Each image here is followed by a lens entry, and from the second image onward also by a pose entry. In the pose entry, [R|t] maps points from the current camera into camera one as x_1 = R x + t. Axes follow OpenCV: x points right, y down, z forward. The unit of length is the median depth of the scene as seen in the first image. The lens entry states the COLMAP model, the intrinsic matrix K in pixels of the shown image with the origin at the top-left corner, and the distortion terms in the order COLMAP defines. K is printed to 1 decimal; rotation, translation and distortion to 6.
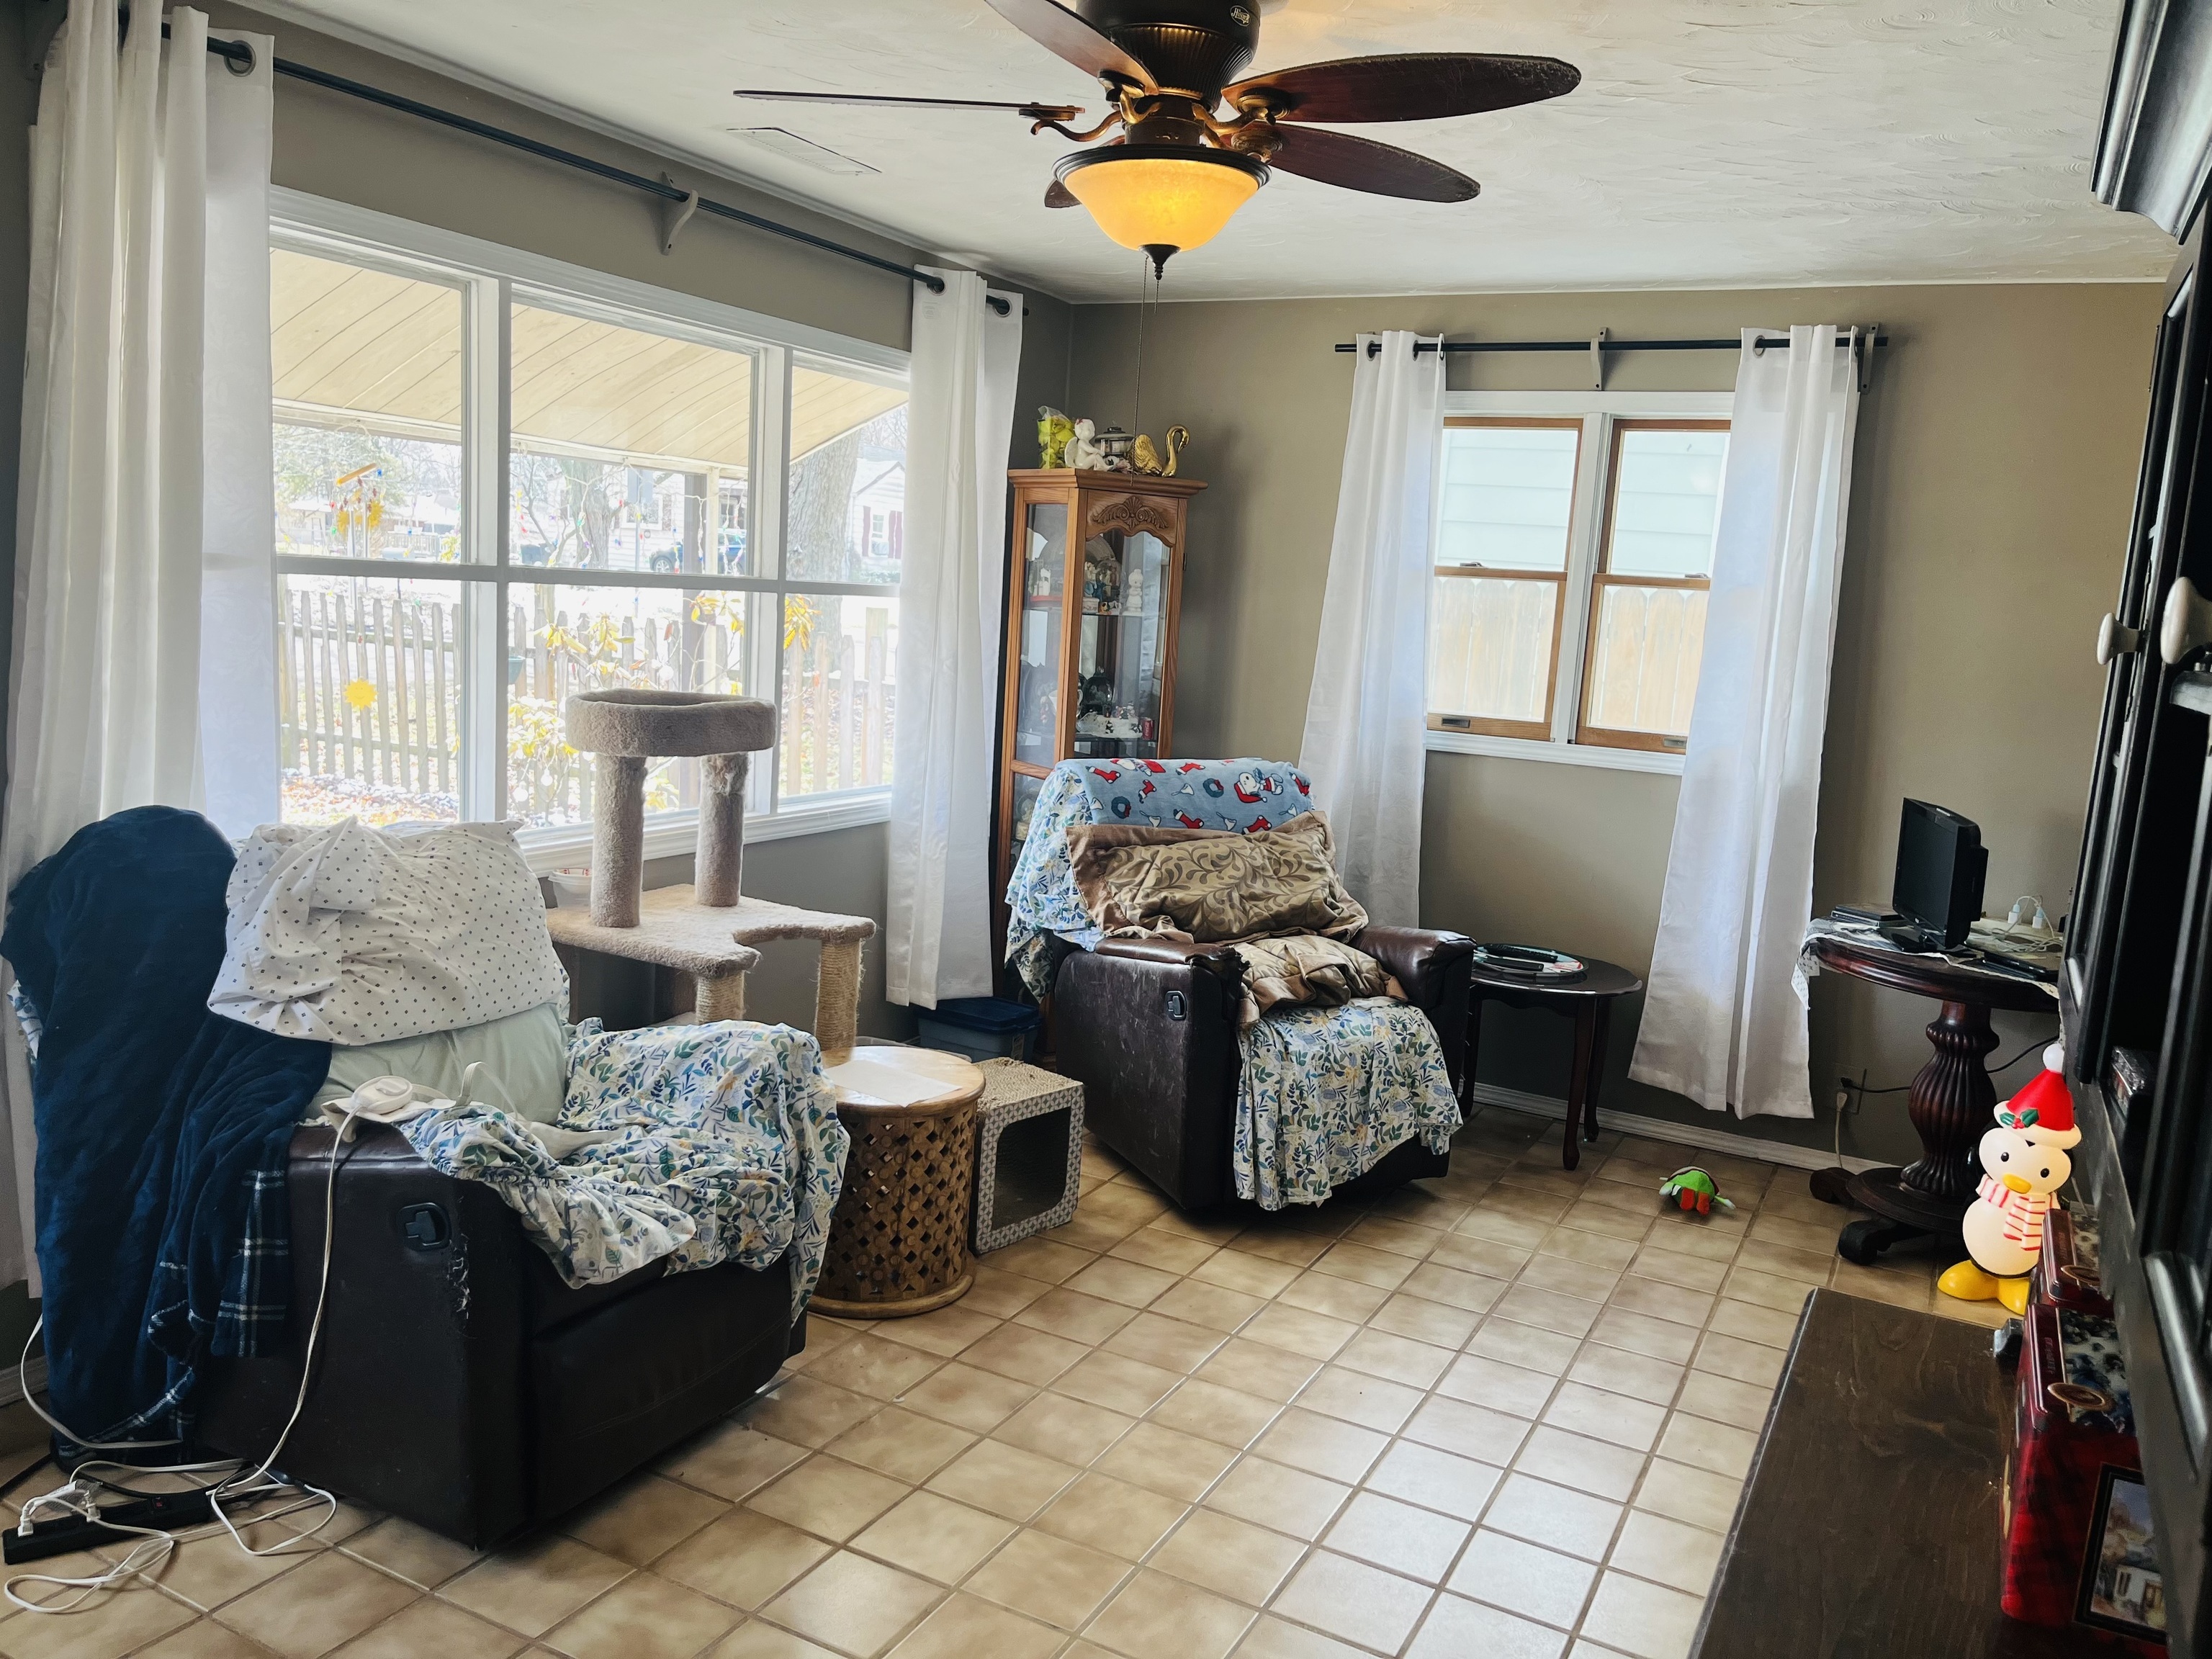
lens RADIAL K [[1677.8, 0, 1099.8], [0, 1677.8, 836.0], [0, 0, 1]] dist [0.012143, -0.001301]
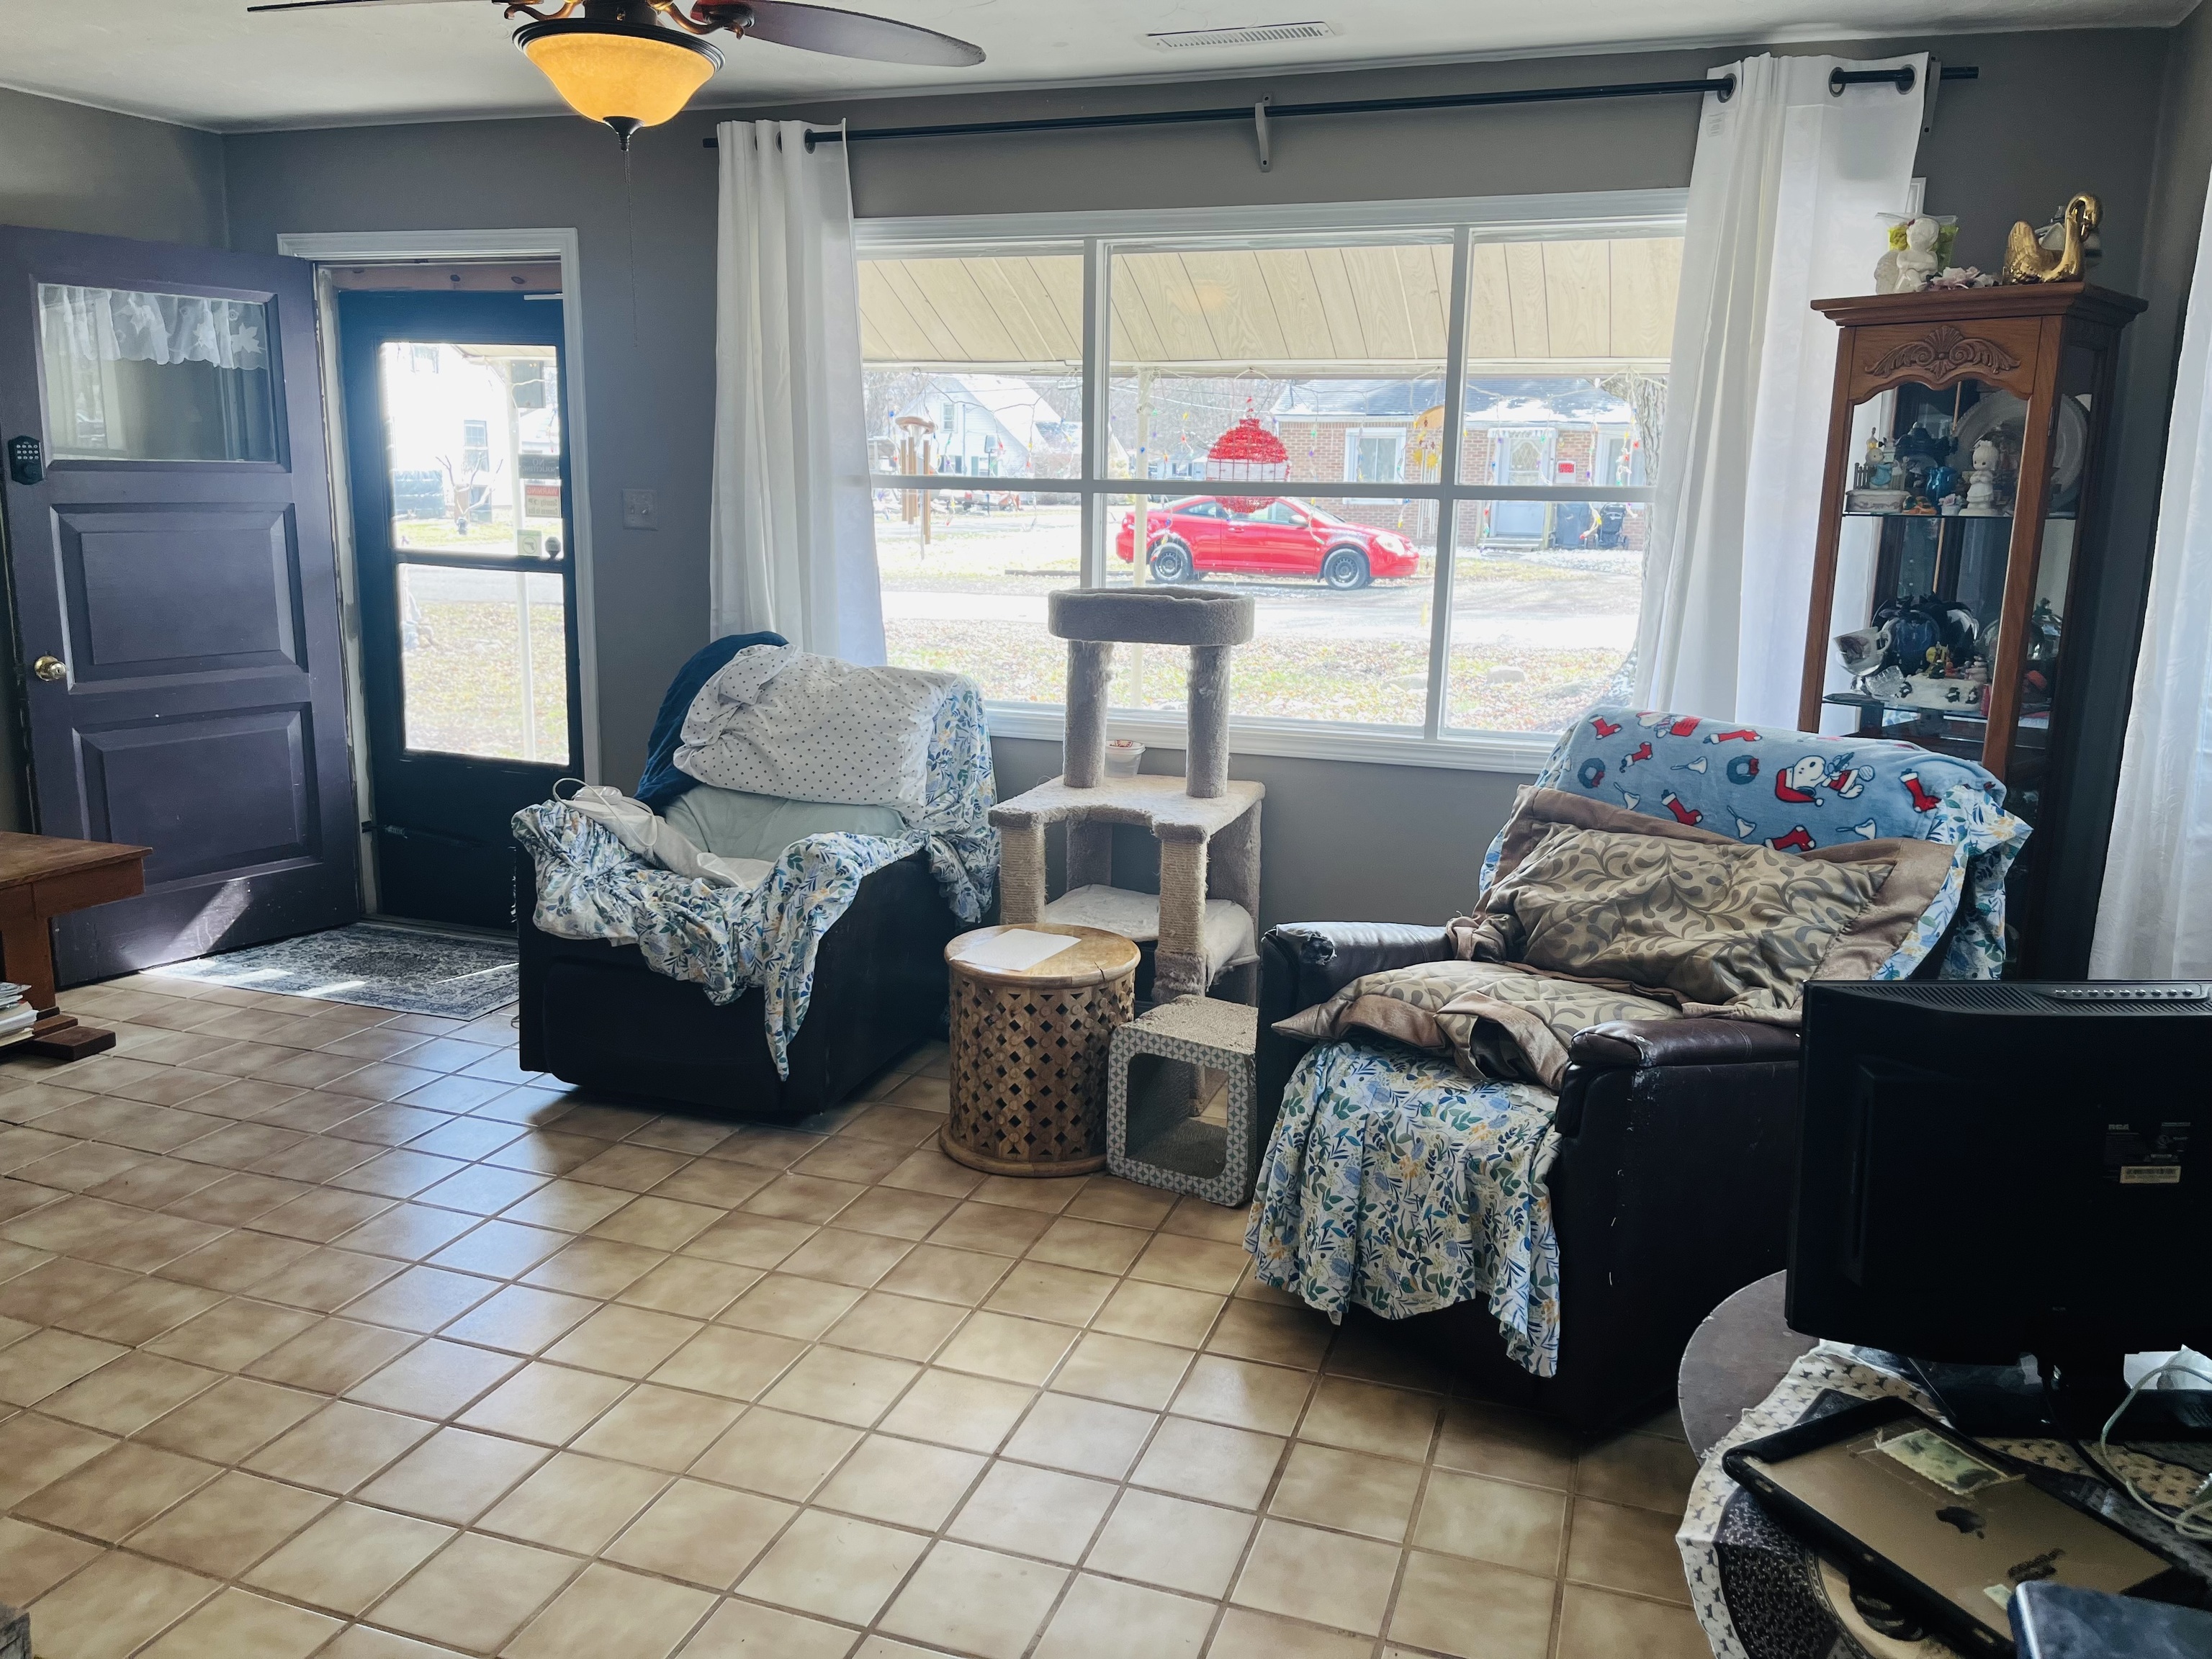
lens RADIAL K [[1677.8, 0, 1099.1], [0, 1677.8, 818.0], [0, 0, 1]] dist [0.012143, -0.001301]
pose [[0.154643, 0.140871, -0.977876, 0.810784], [-0.153284, 0.981218, 0.117112, -0.058889], [0.976007, 0.131783, 0.173332, 0.780532]]
